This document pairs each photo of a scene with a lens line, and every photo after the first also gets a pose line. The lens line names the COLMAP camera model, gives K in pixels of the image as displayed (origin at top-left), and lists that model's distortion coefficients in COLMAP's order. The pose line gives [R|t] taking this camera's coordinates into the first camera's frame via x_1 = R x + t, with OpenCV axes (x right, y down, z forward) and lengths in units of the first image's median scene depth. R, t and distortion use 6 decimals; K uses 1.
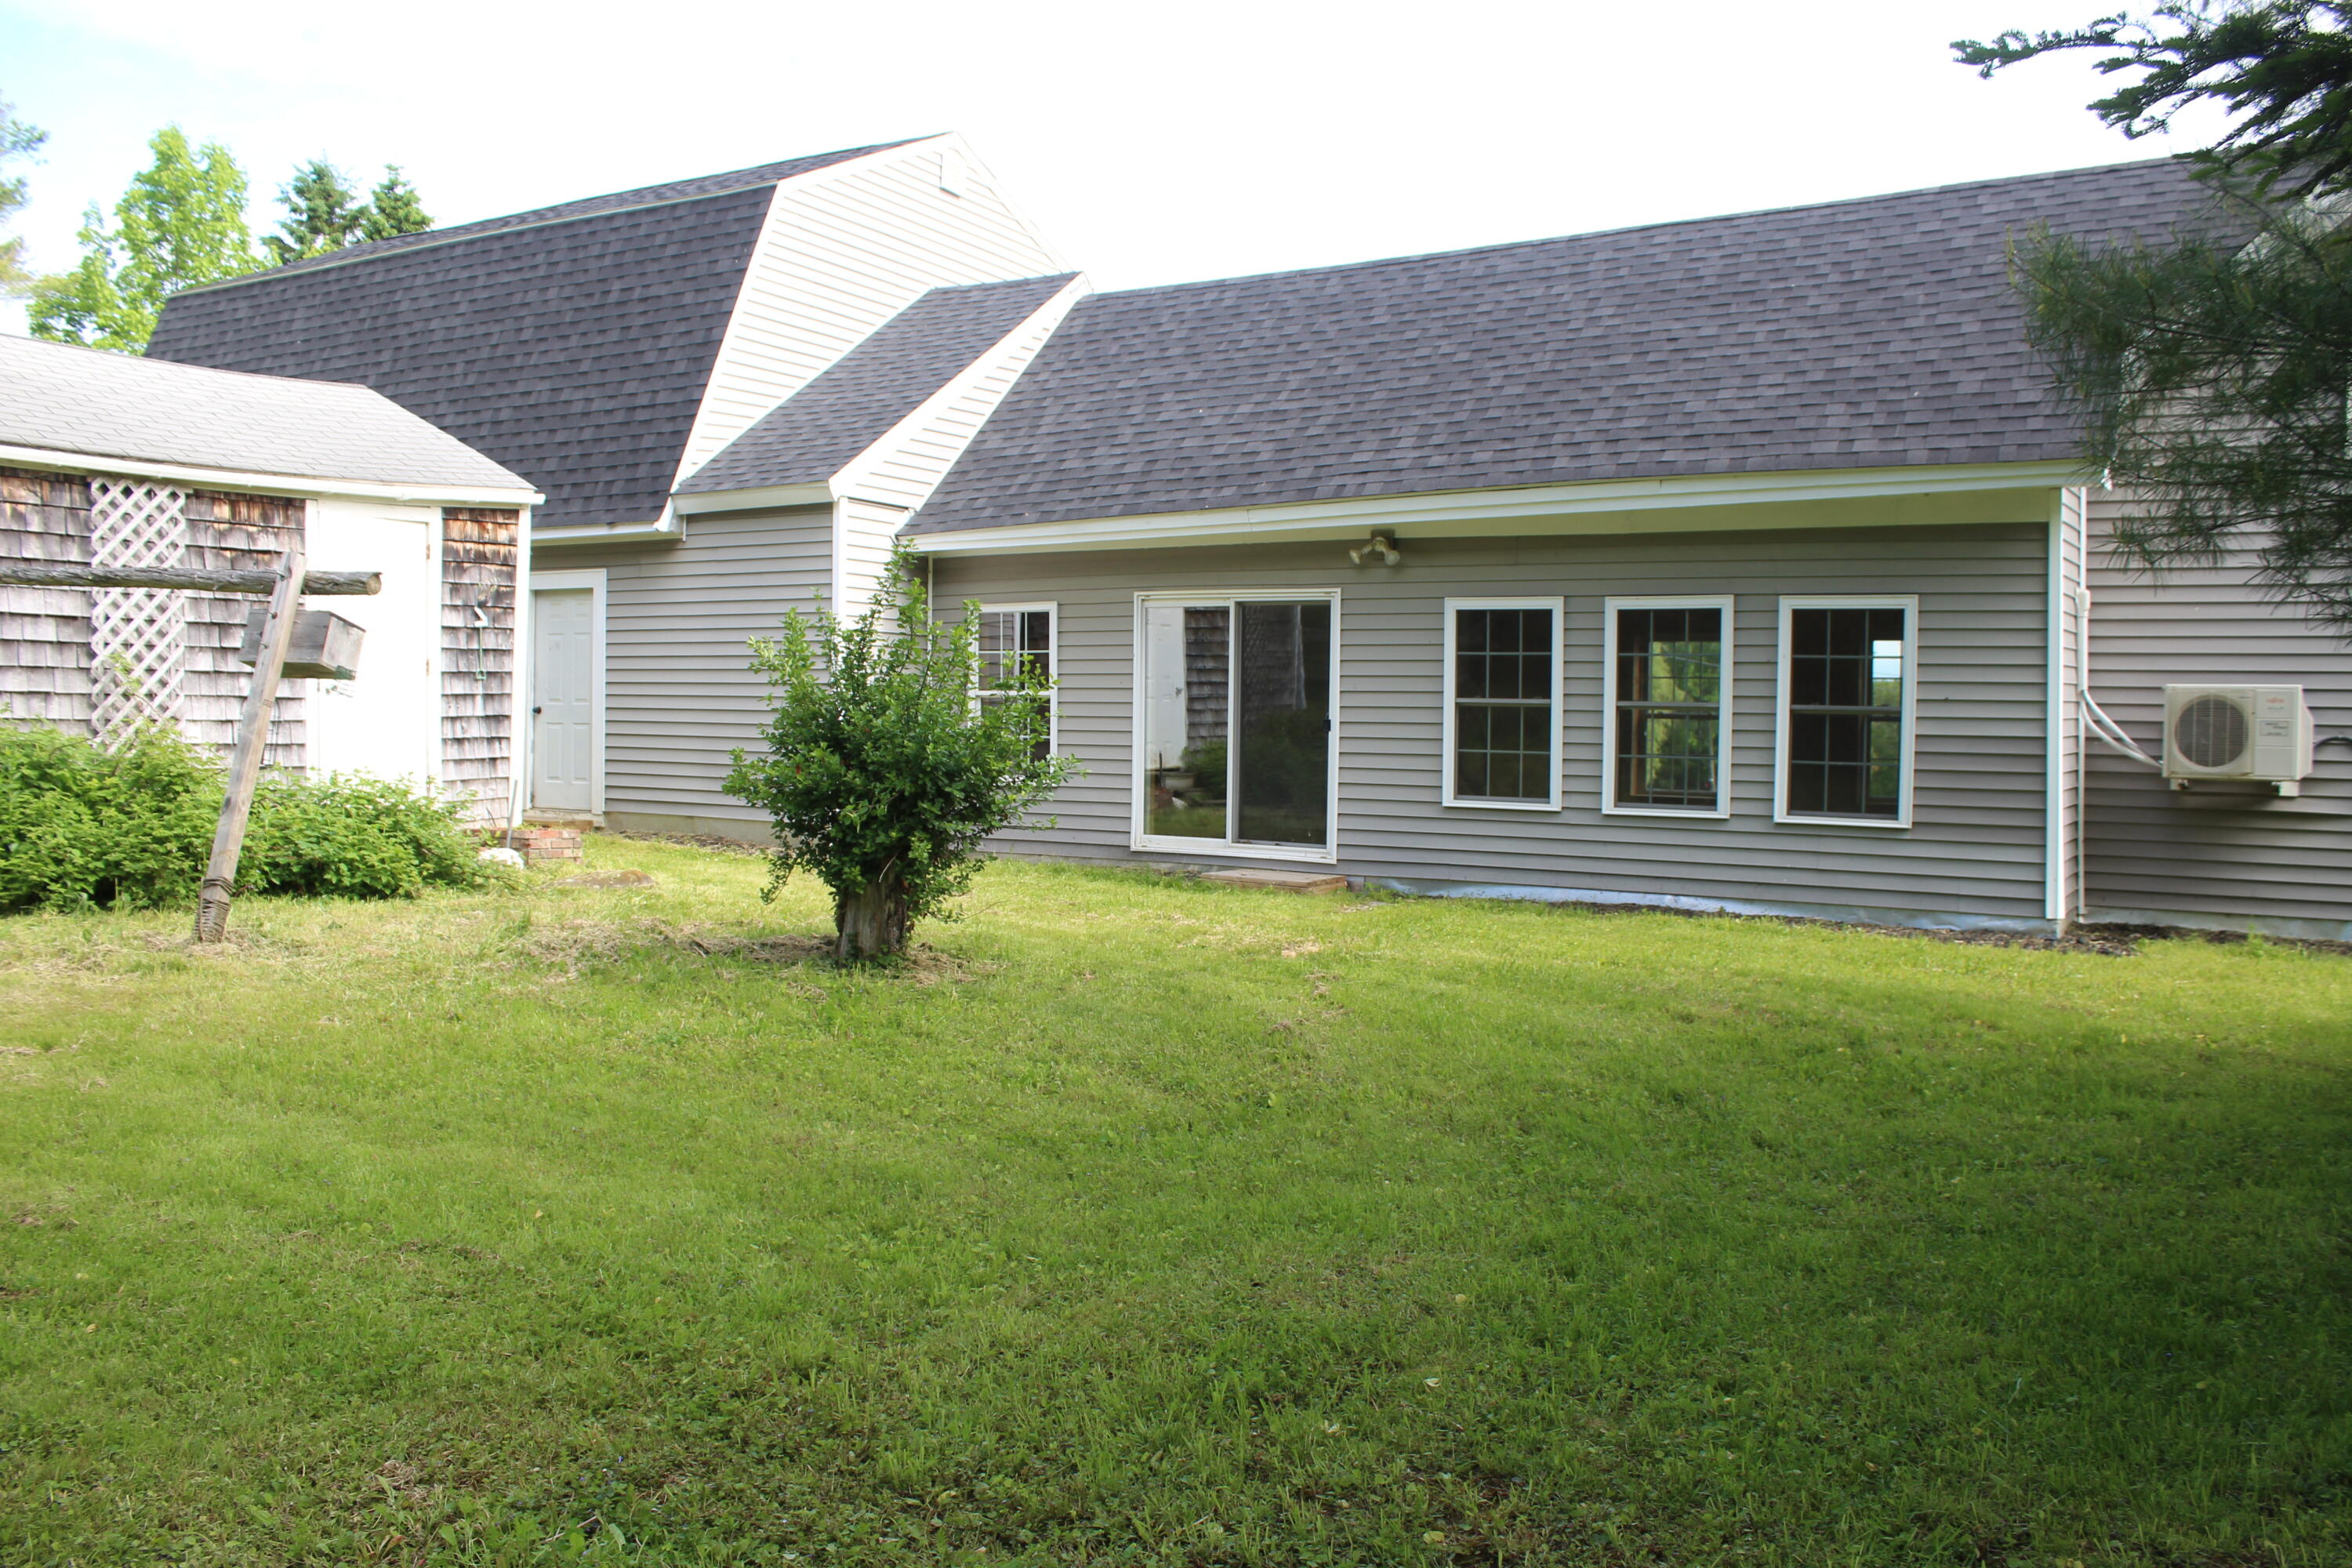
lens RADIAL K [[1917.6, 0, 1176.8], [0, 1917.6, 812.7], [0, 0, 1]] dist [-0.161132, 0.134177]
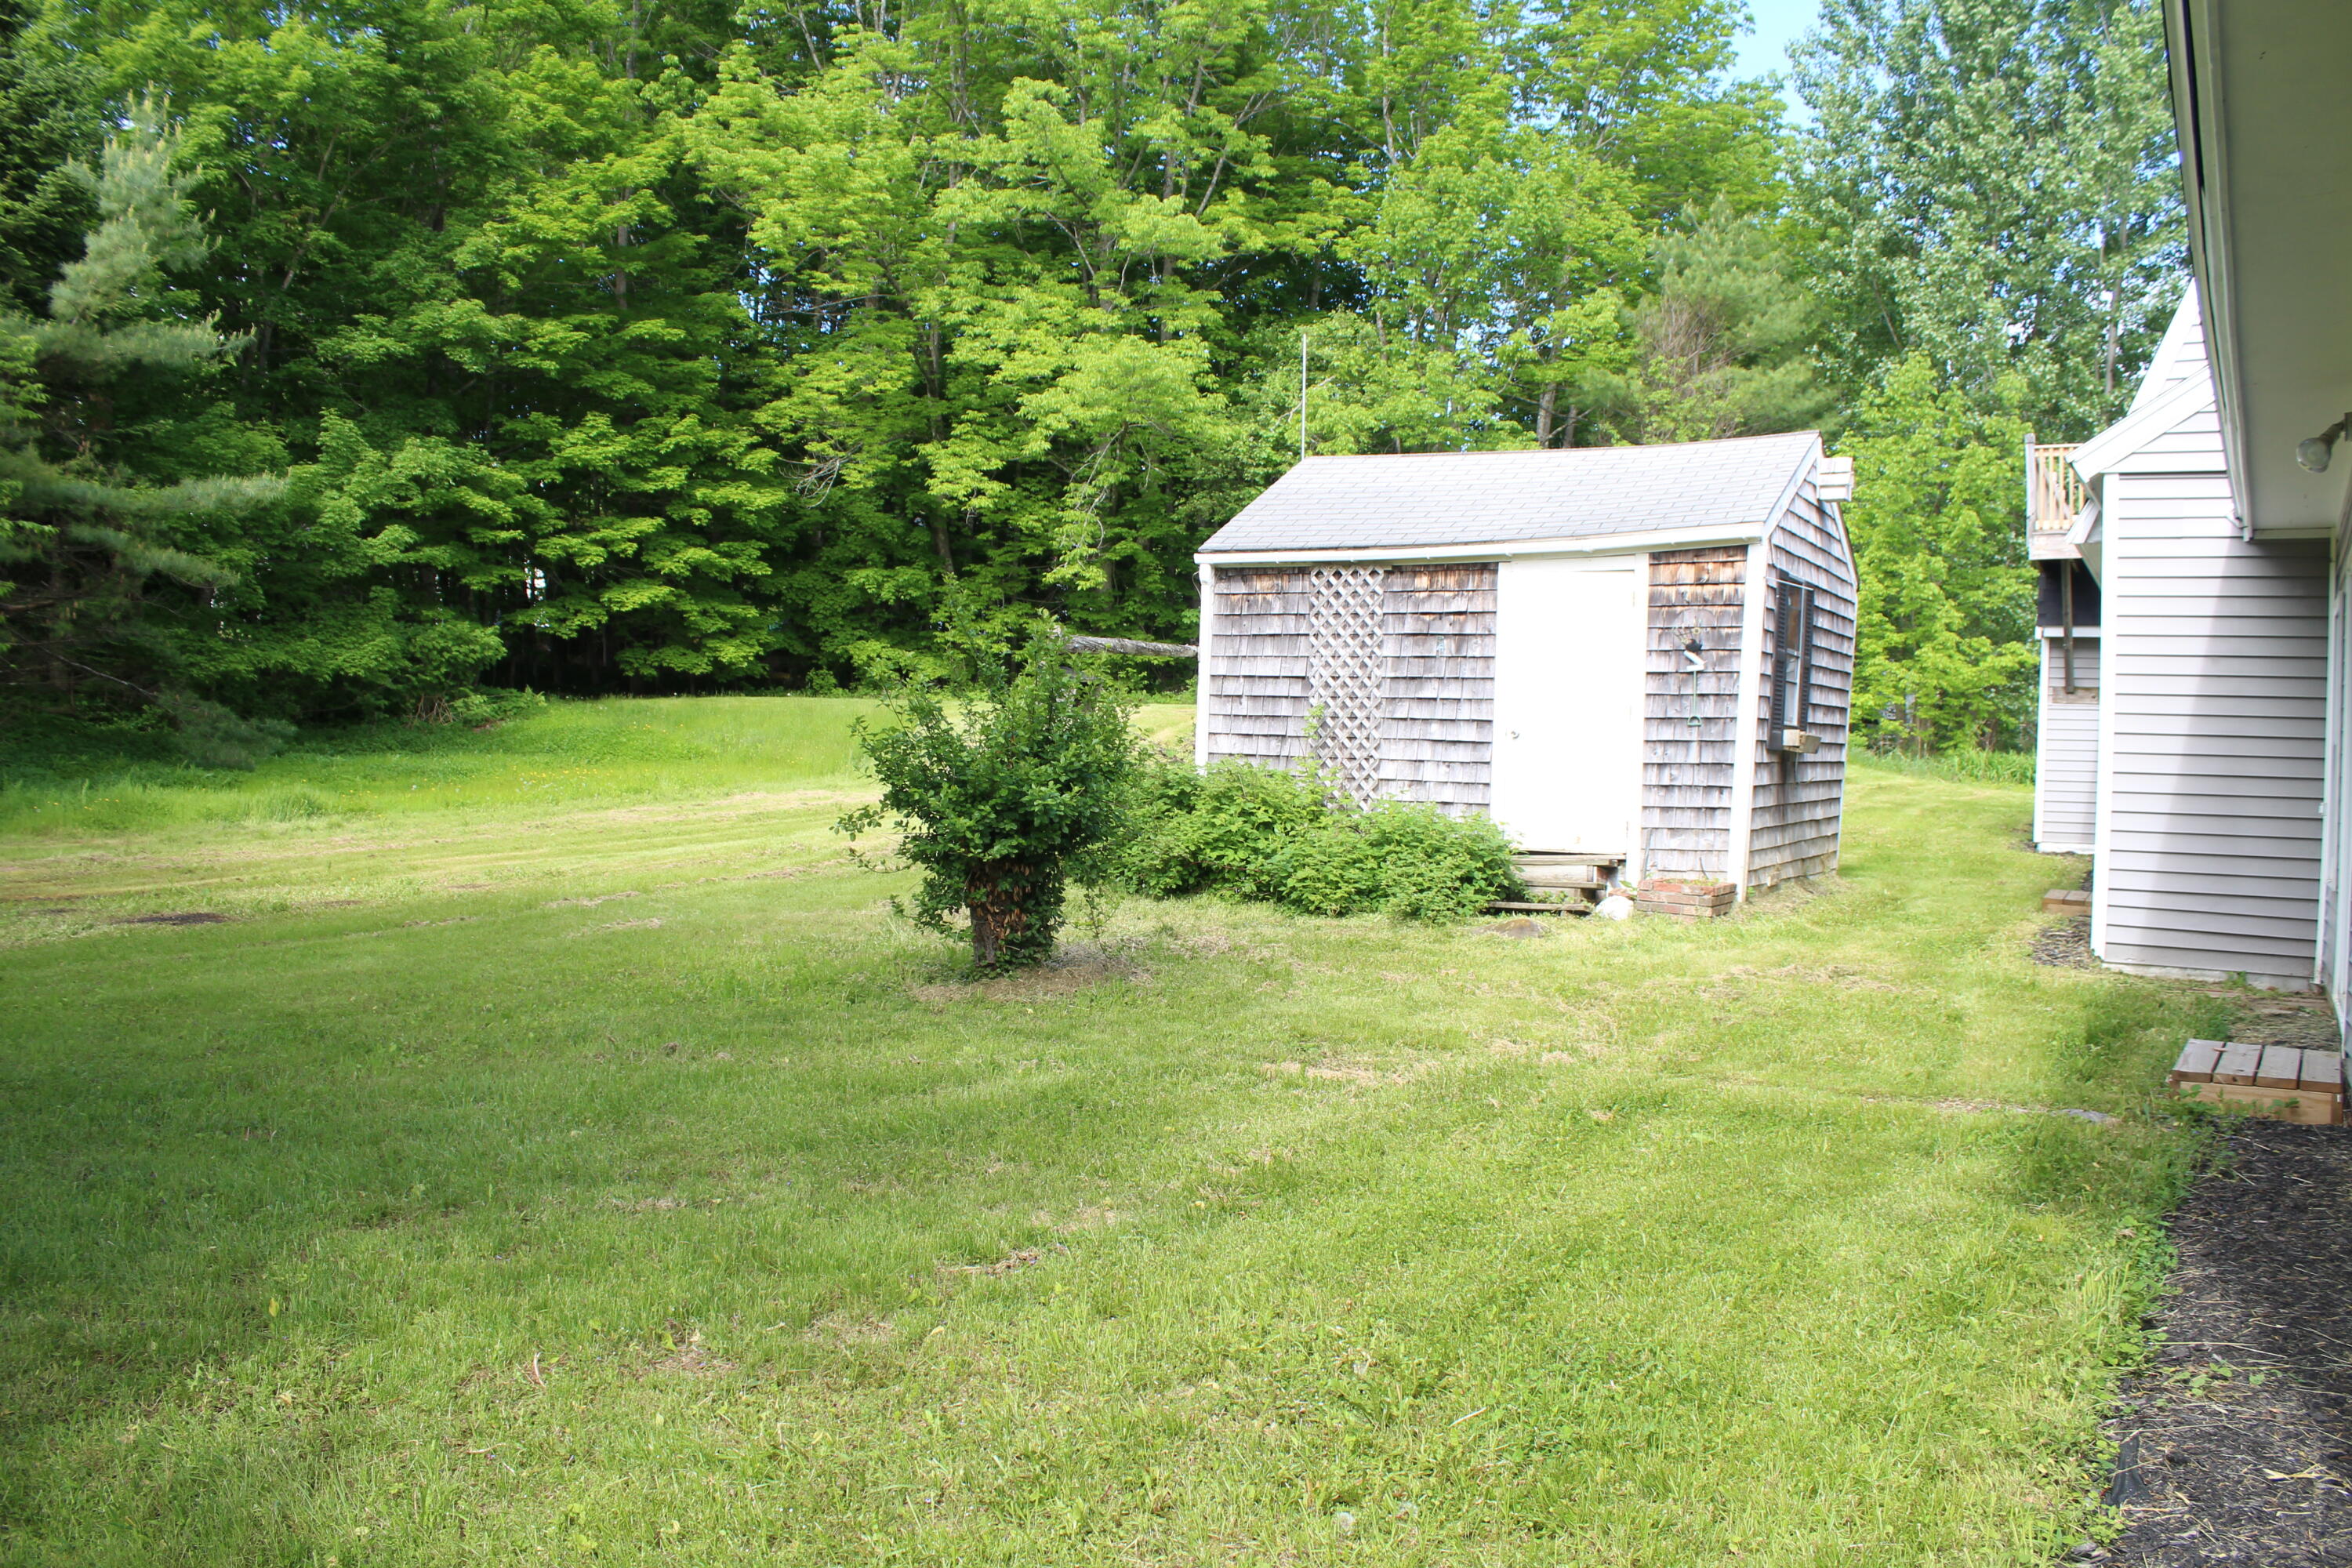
lens RADIAL K [[1917.6, 0, 1176.8], [0, 1917.6, 812.7], [0, 0, 1]] dist [-0.161132, 0.134177]
pose [[0.048064, 0.014410, -0.998740, 0.601595], [-0.079557, 0.996774, 0.010553, -0.015251], [0.995671, 0.078949, 0.049056, 0.699287]]
